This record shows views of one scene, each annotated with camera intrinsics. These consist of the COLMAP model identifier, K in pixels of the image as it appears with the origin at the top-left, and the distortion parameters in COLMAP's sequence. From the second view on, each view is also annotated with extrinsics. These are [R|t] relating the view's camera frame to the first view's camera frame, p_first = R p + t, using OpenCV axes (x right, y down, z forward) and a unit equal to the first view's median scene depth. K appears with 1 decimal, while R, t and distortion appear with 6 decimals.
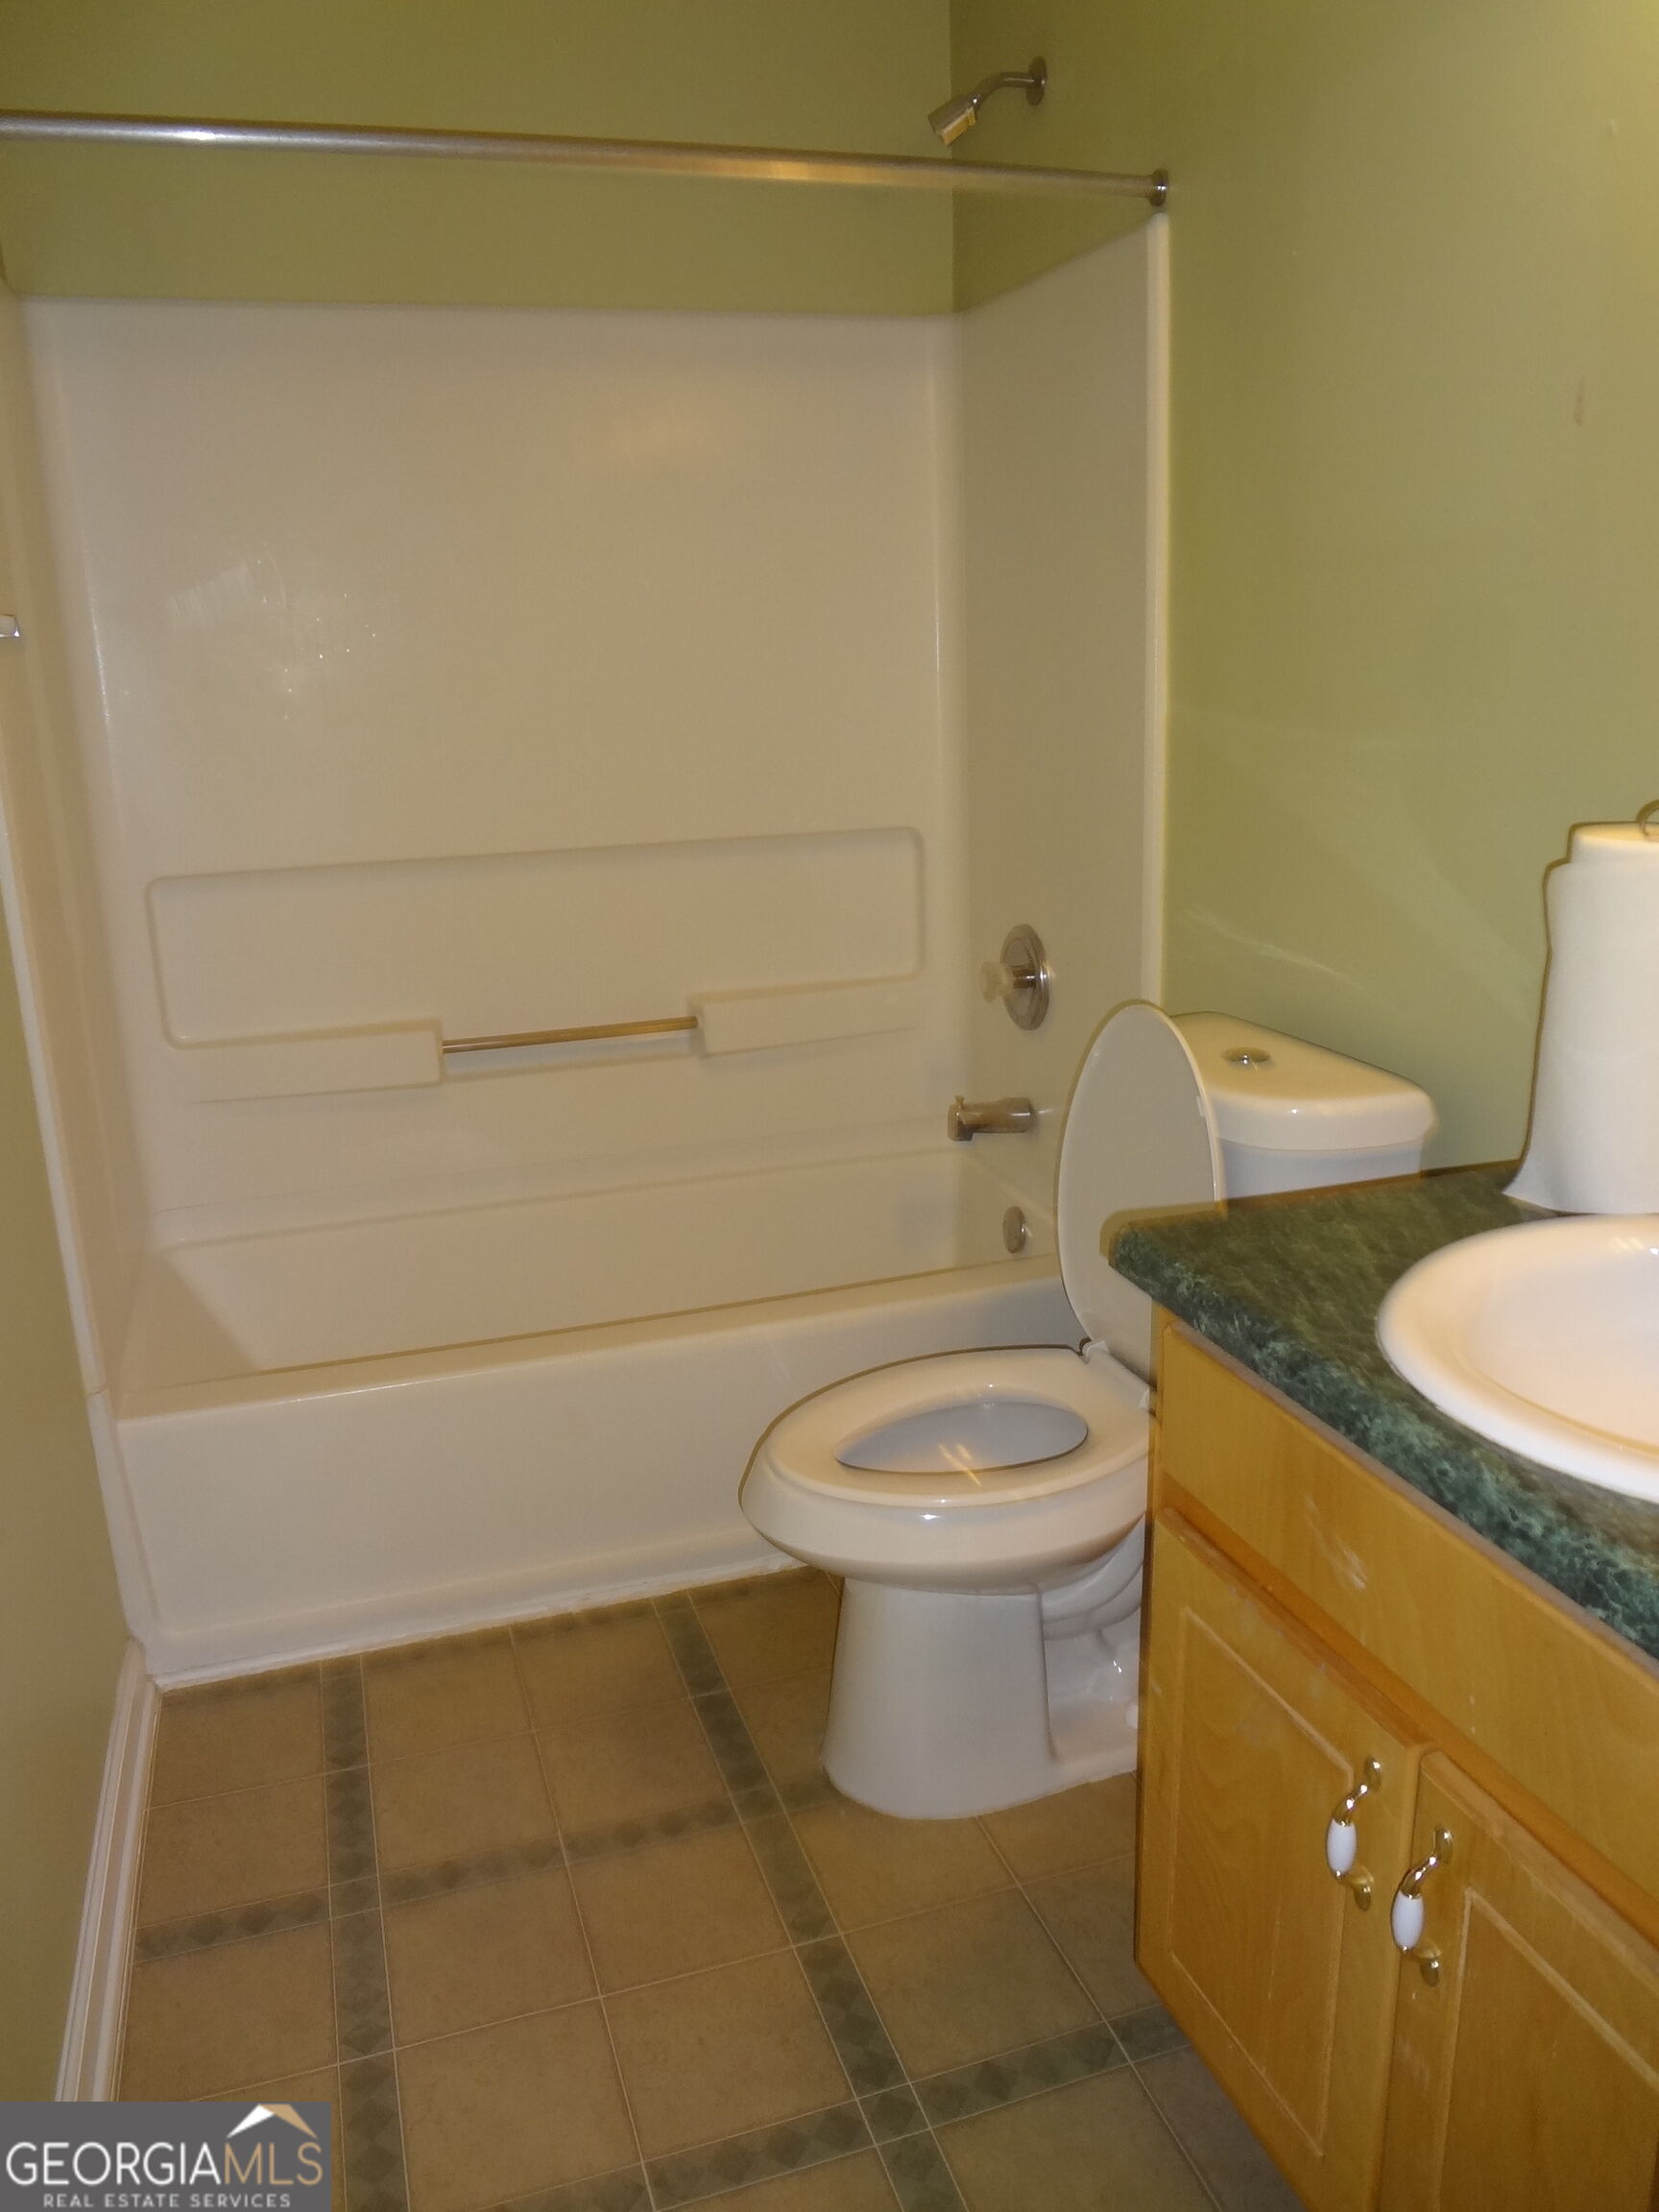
lens RADIAL K [[1651.8, 0, 831.1], [0, 1651.8, 1105.0], [0, 0, 1]] dist [-0.041739, 0.007076]
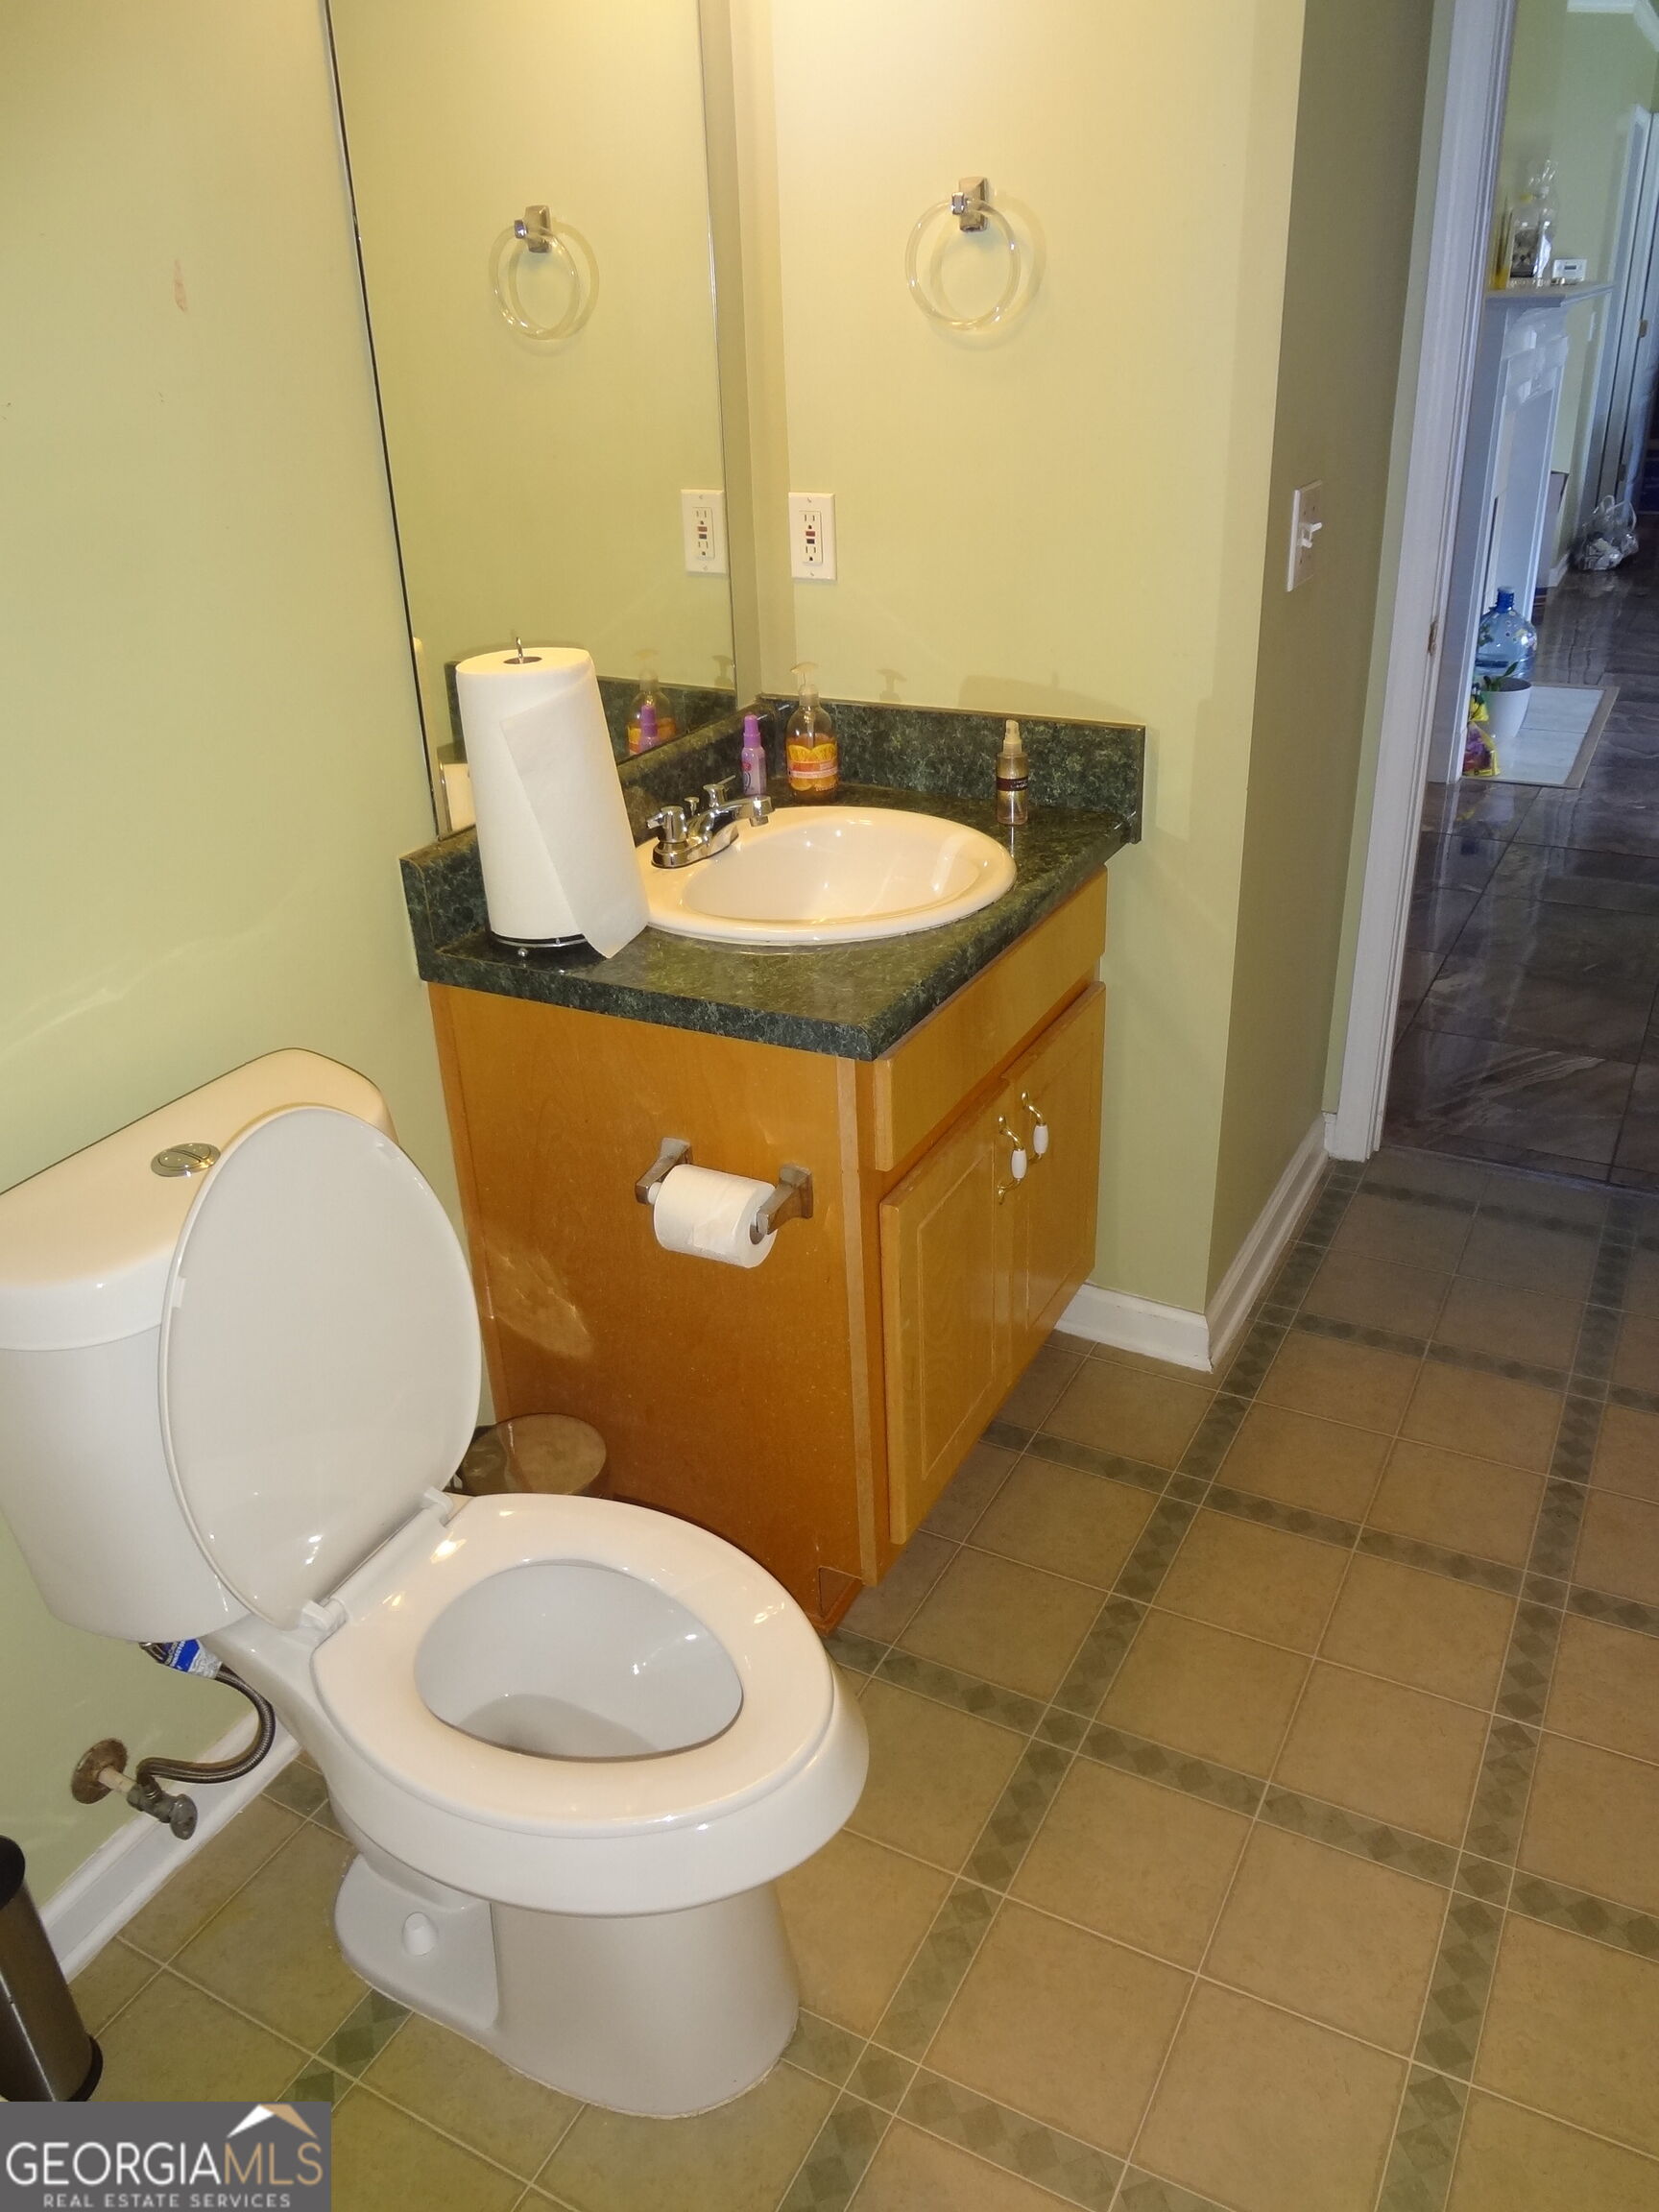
lens RADIAL K [[1651.8, 0, 832.0], [0, 1651.8, 1106.3], [0, 0, 1]] dist [-0.041739, 0.007076]
pose [[-0.686696, -0.283584, 0.669349, -0.534079], [0.254074, 0.769073, 0.586493, -0.508523], [-0.681098, 0.572807, -0.456068, 1.401237]]
